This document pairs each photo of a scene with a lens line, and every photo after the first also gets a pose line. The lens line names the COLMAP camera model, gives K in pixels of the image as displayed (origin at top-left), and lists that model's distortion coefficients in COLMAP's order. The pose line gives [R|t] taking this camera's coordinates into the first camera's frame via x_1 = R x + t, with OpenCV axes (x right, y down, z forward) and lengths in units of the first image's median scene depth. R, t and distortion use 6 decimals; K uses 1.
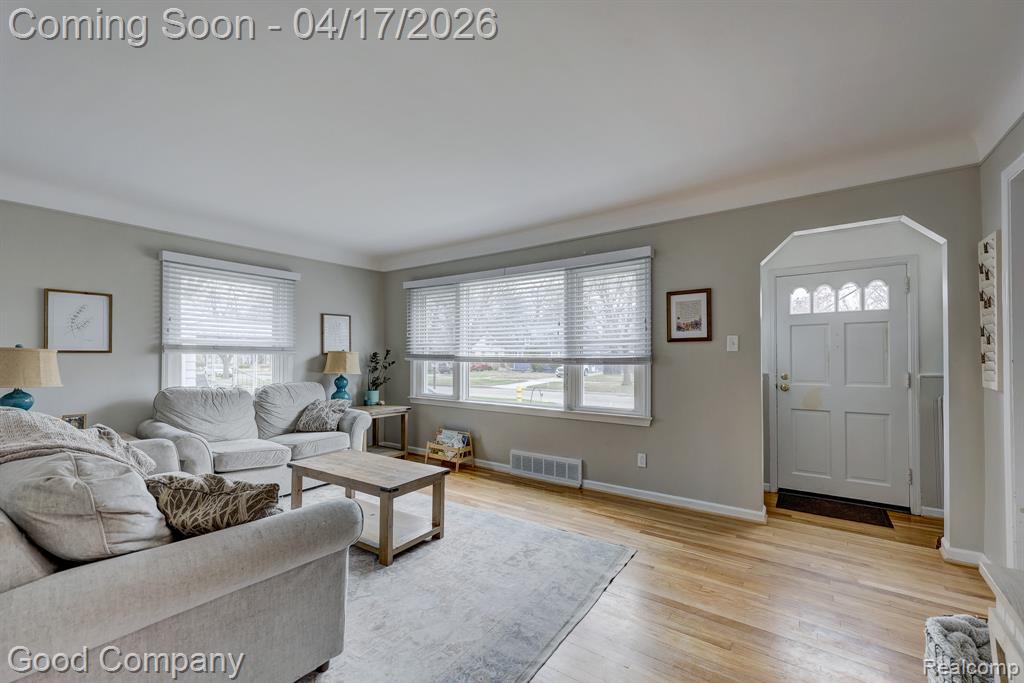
lens RADIAL K [[426.9, 0, 509.6], [0, 426.9, 346.6], [0, 0, 1]] dist [-0.000275, 0.000123]
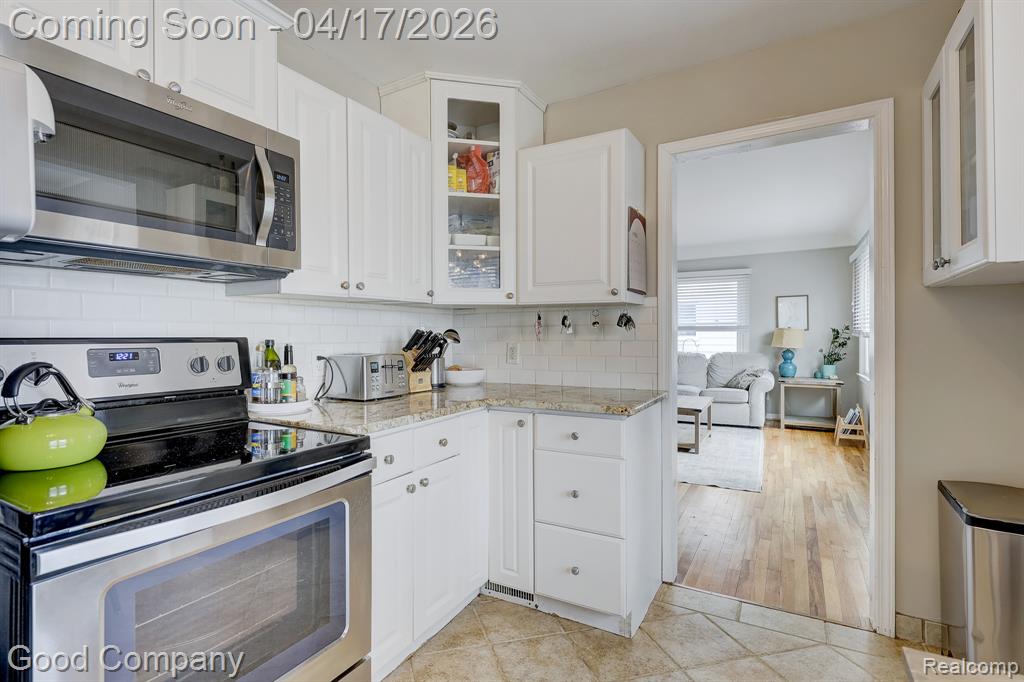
lens RADIAL K [[511.3, 0, 482.1], [0, 511.3, 338.3], [0, 0, 1]] dist [0.003989, -0.000981]
pose [[0.078722, 0.007860, -0.996866, 1.112230], [0.029590, 0.999510, 0.010218, 0.000340], [0.996457, -0.030302, 0.078451, 0.079459]]
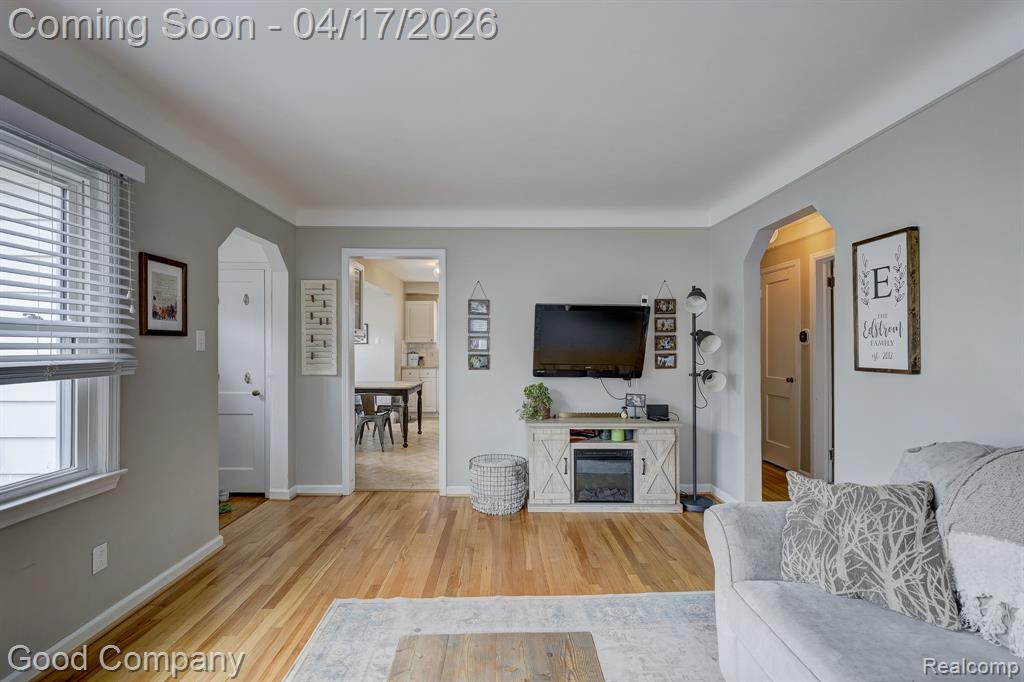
lens RADIAL K [[459.0, 0, 501.0], [0, 459.0, 346.2], [0, 0, 1]] dist [-0.000253, -0.000736]
pose [[-0.580254, 0.009064, 0.814385, -0.391761], [-0.016305, 0.999608, -0.022743, 0.010290], [-0.814272, -0.026475, -0.579879, 0.835590]]
